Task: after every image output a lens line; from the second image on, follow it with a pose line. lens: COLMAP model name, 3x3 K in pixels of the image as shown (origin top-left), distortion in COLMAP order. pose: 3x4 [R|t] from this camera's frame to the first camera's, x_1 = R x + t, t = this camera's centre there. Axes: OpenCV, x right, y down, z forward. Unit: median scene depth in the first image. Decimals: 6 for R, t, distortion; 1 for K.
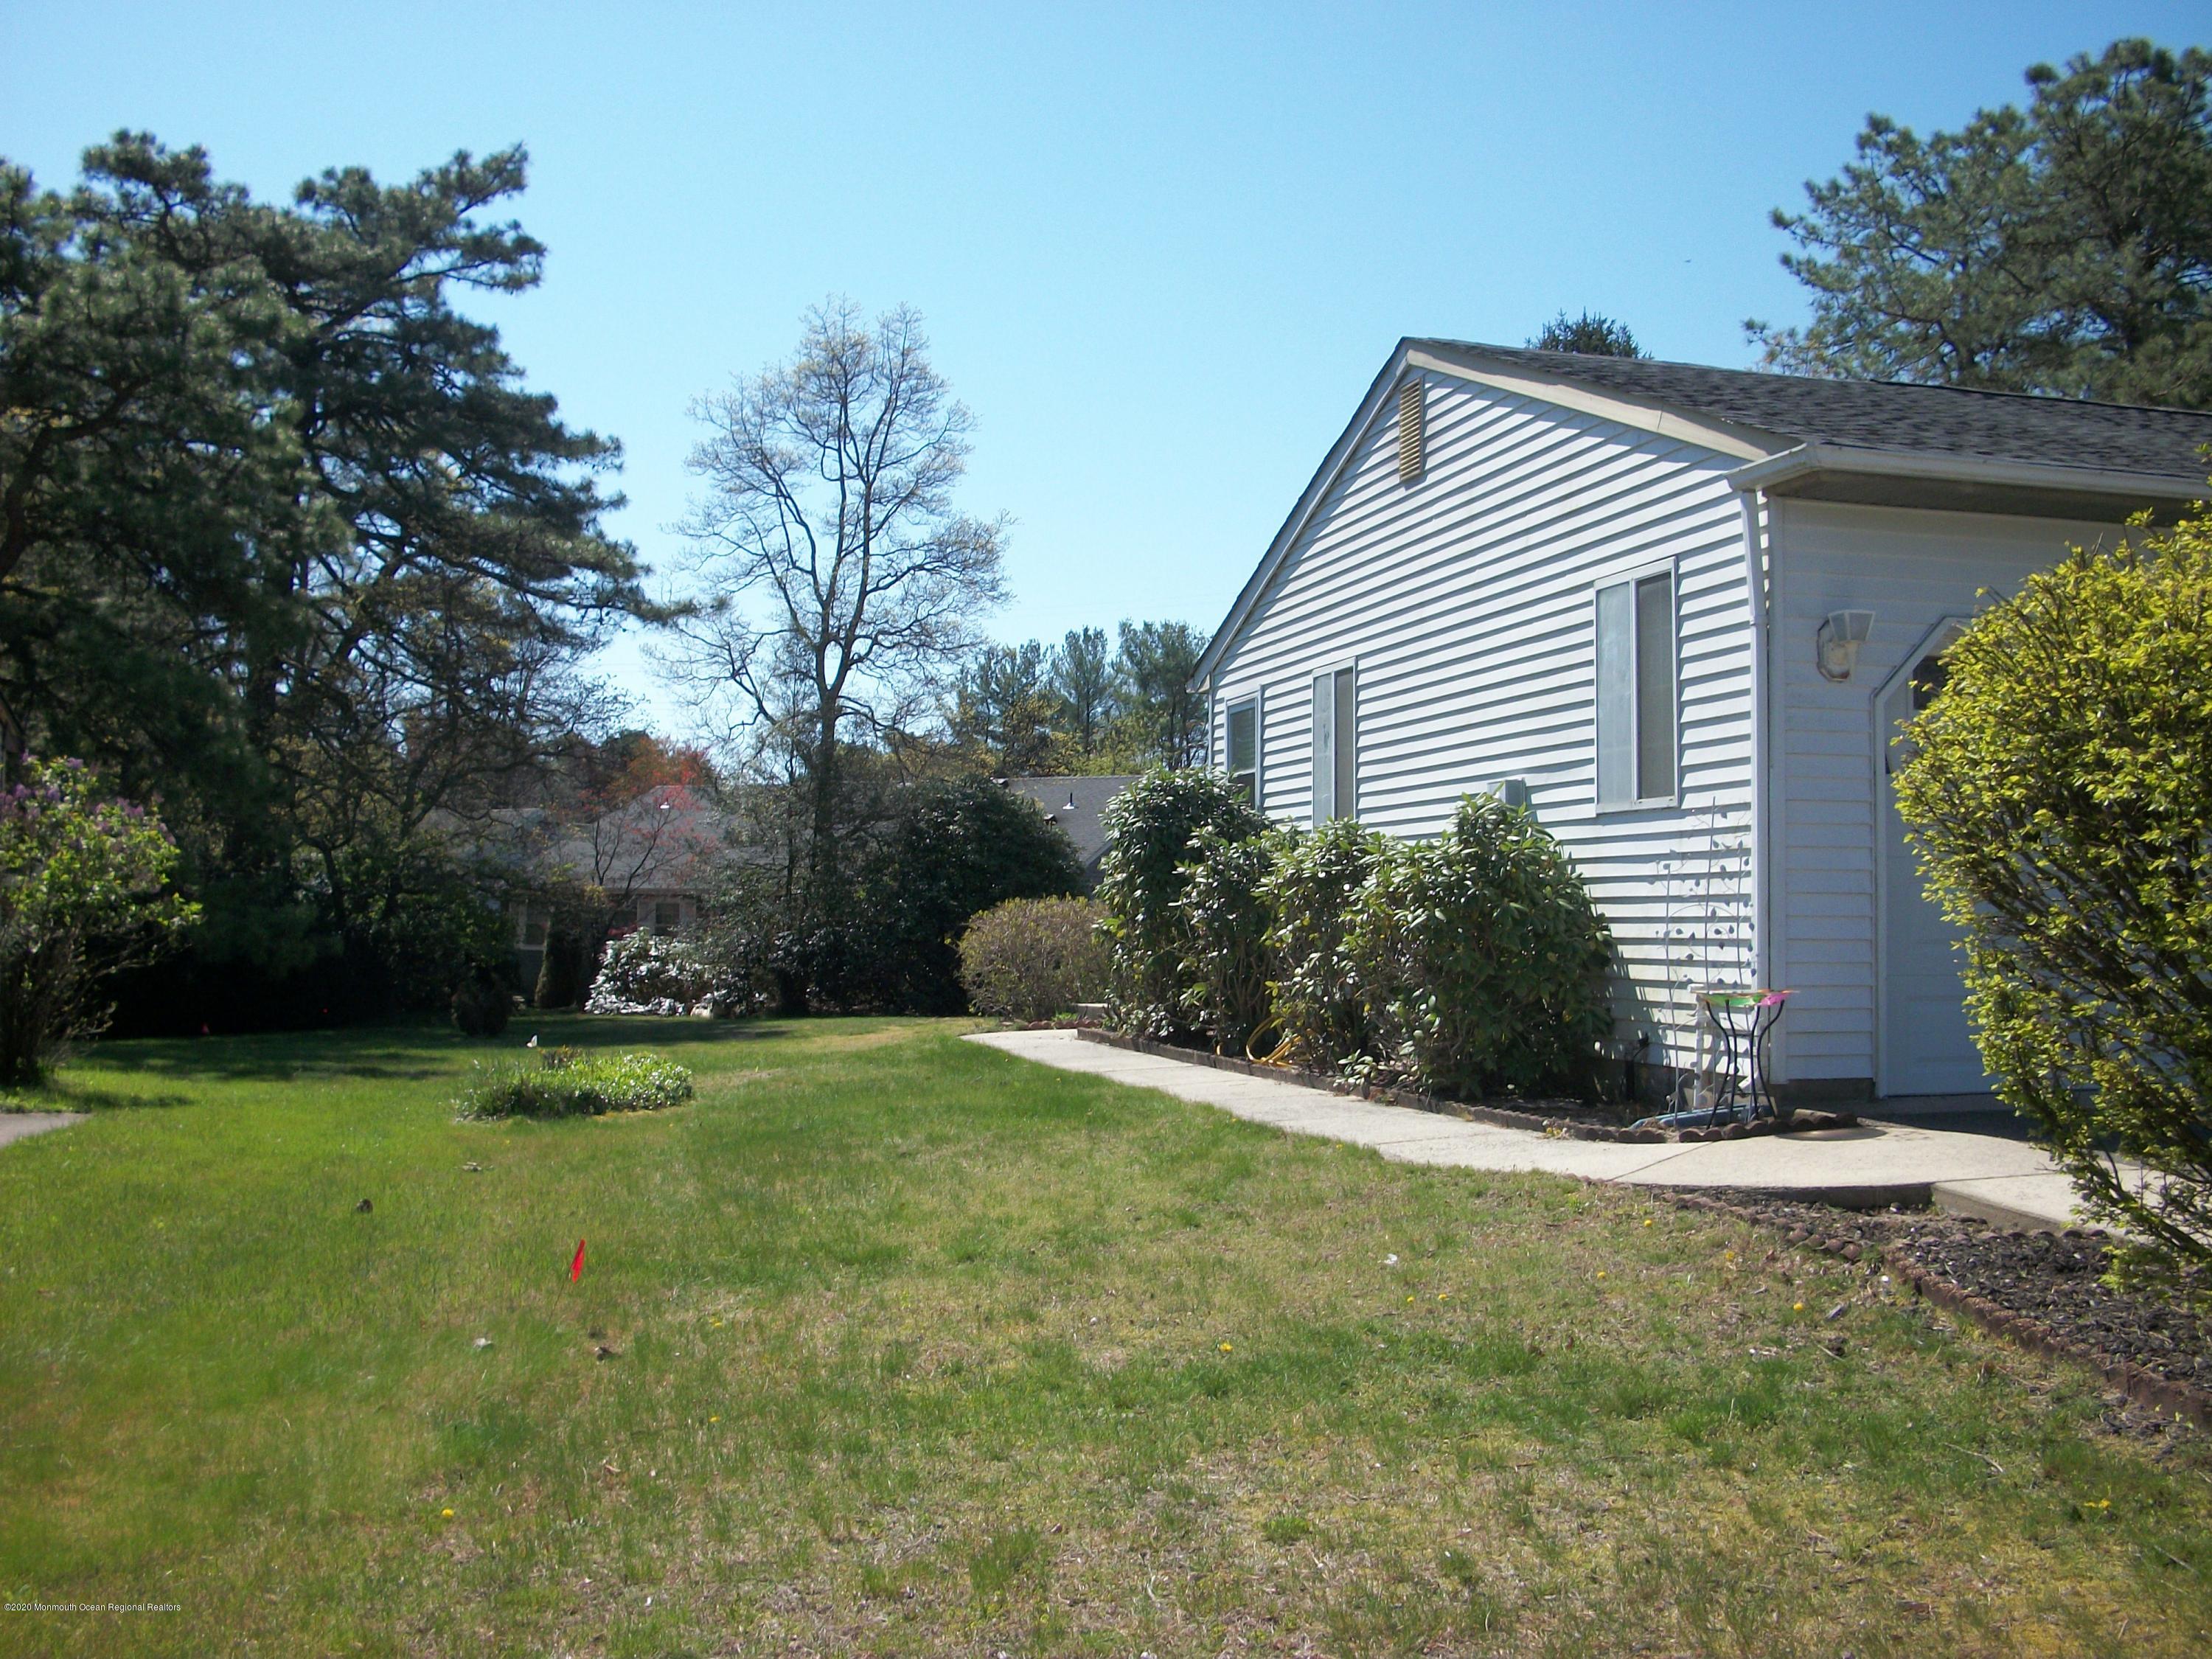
lens RADIAL K [[2319.9, 0, 1067.3], [0, 2319.9, 809.3], [0, 0, 1]] dist [-0.165107, 0.000000]
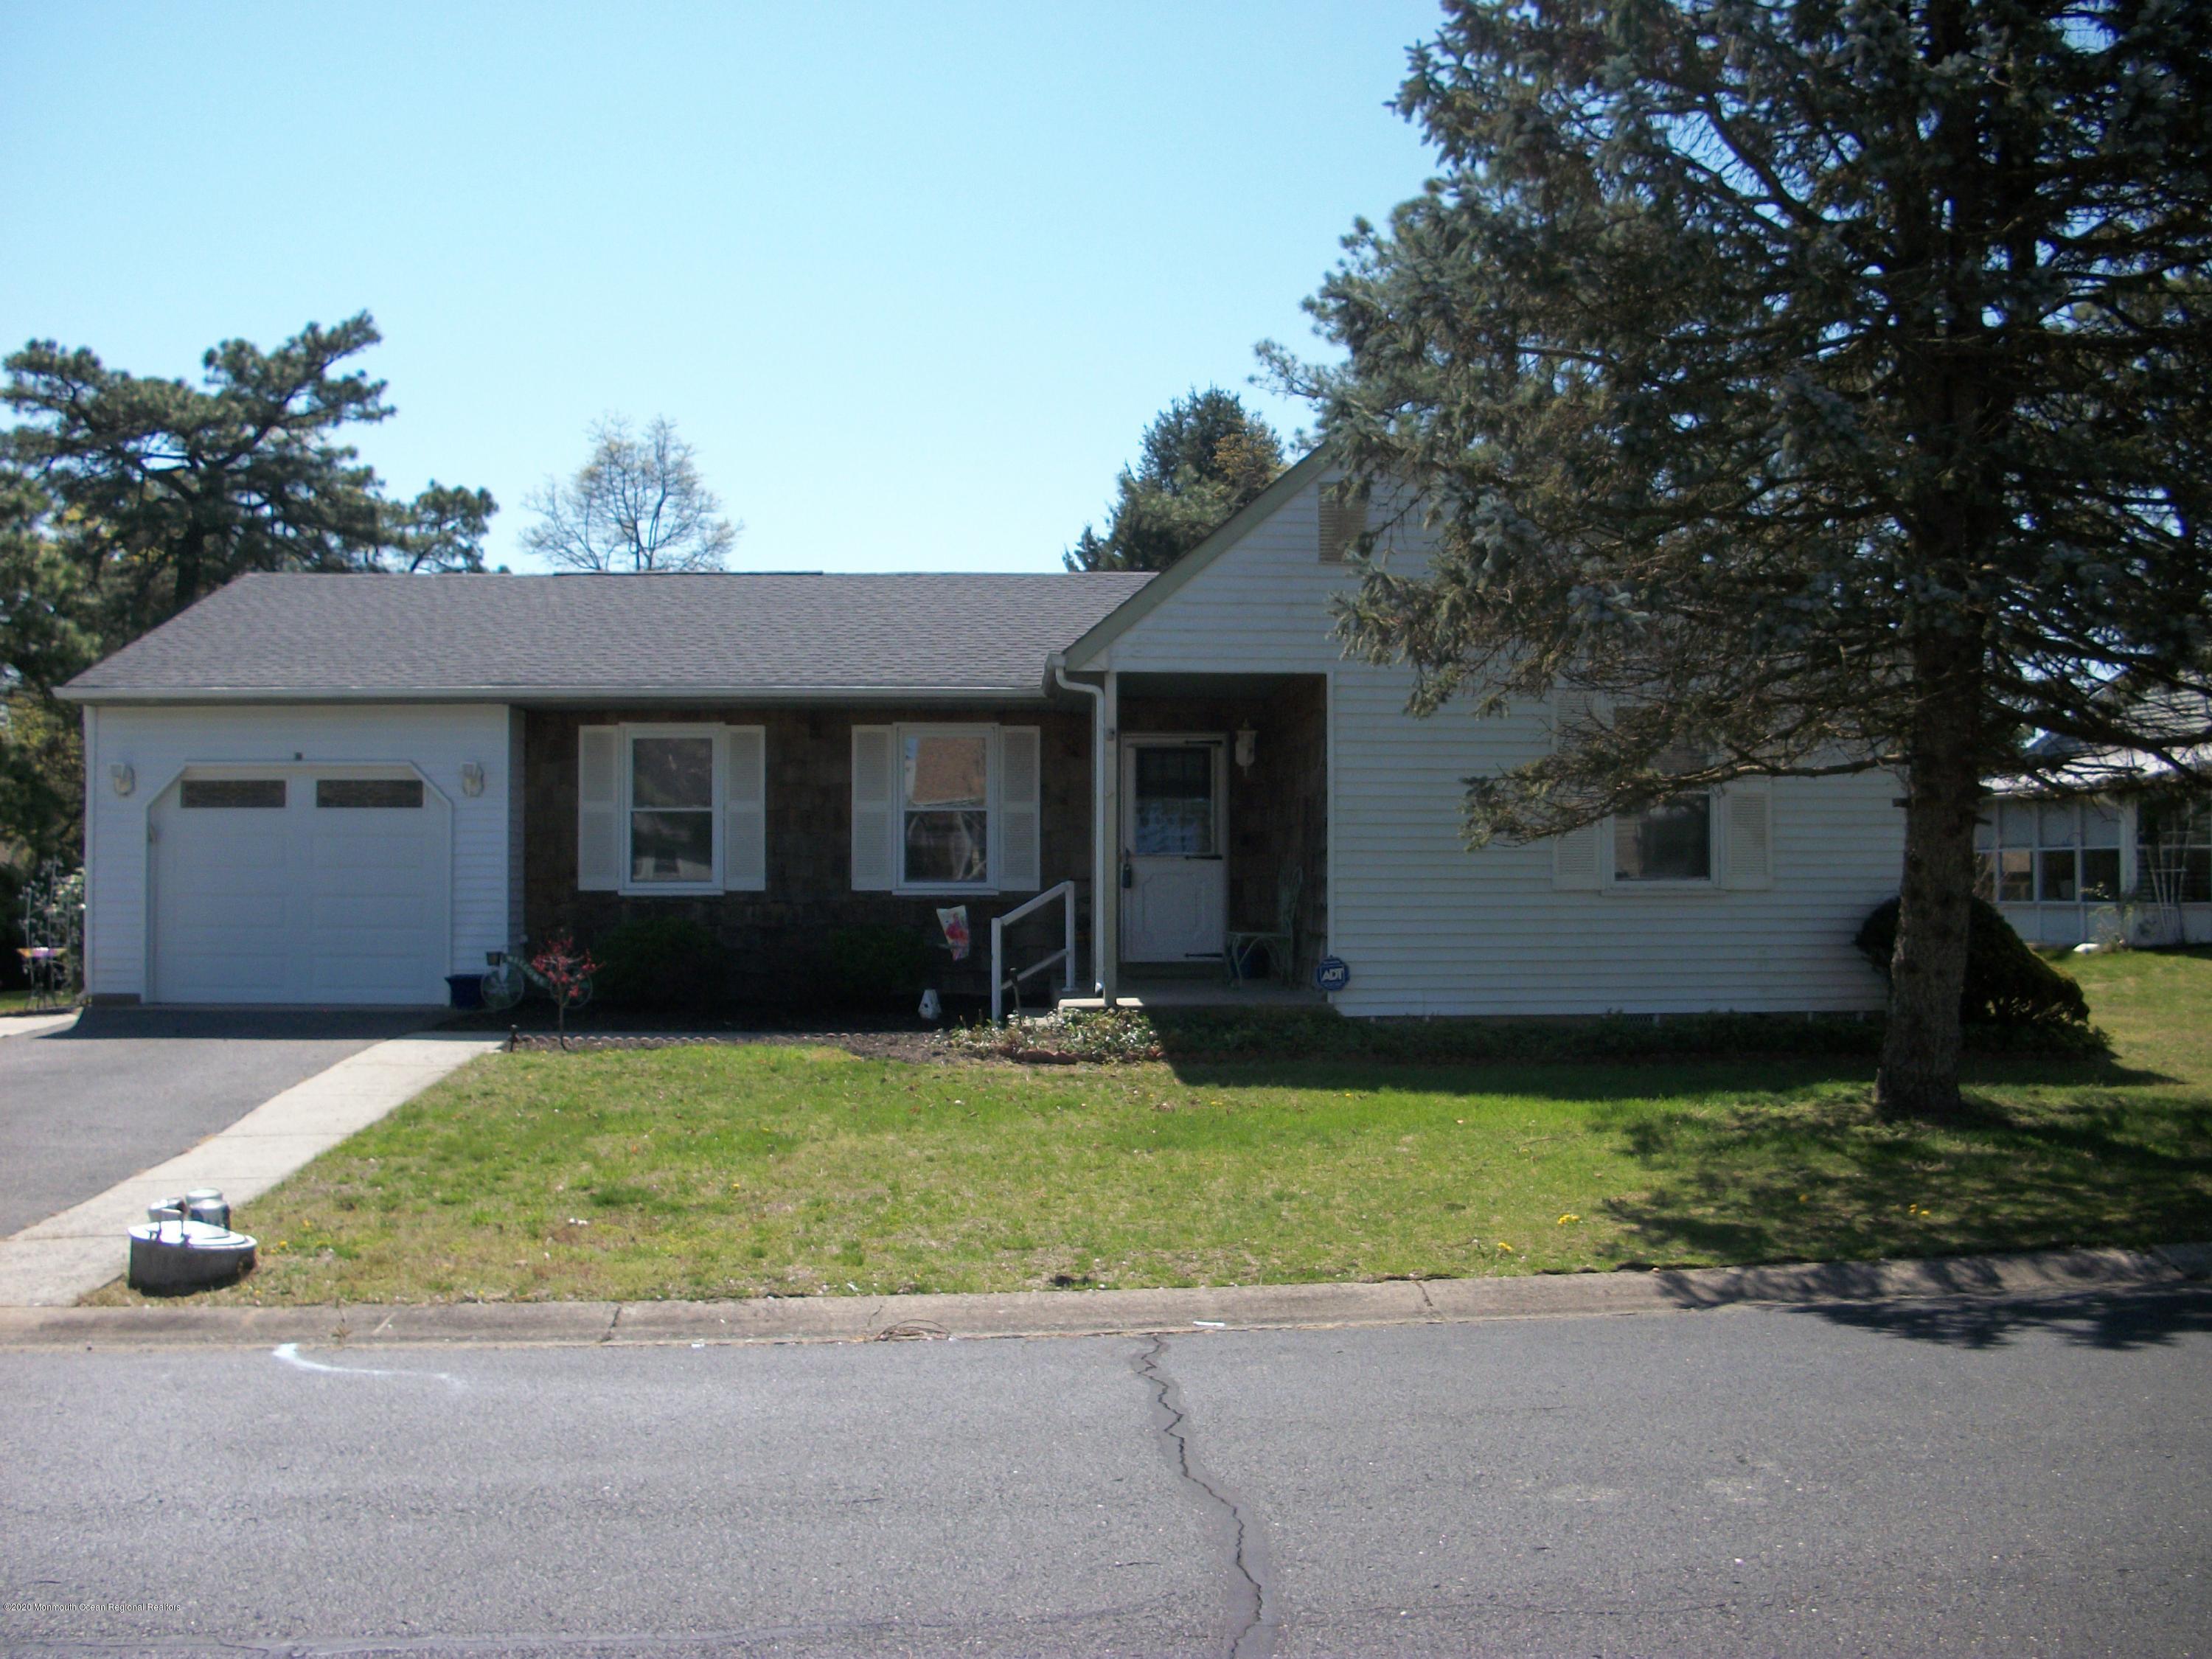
lens RADIAL K [[2319.9, 0, 1102.6], [0, 2319.9, 838.9], [0, 0, 1]] dist [-0.165107, 0.000000]
pose [[0.982877, -0.015908, -0.183574, 0.419139], [0.020939, 0.999455, 0.025500, -0.014471], [0.183068, -0.028907, 0.982675, -0.212453]]
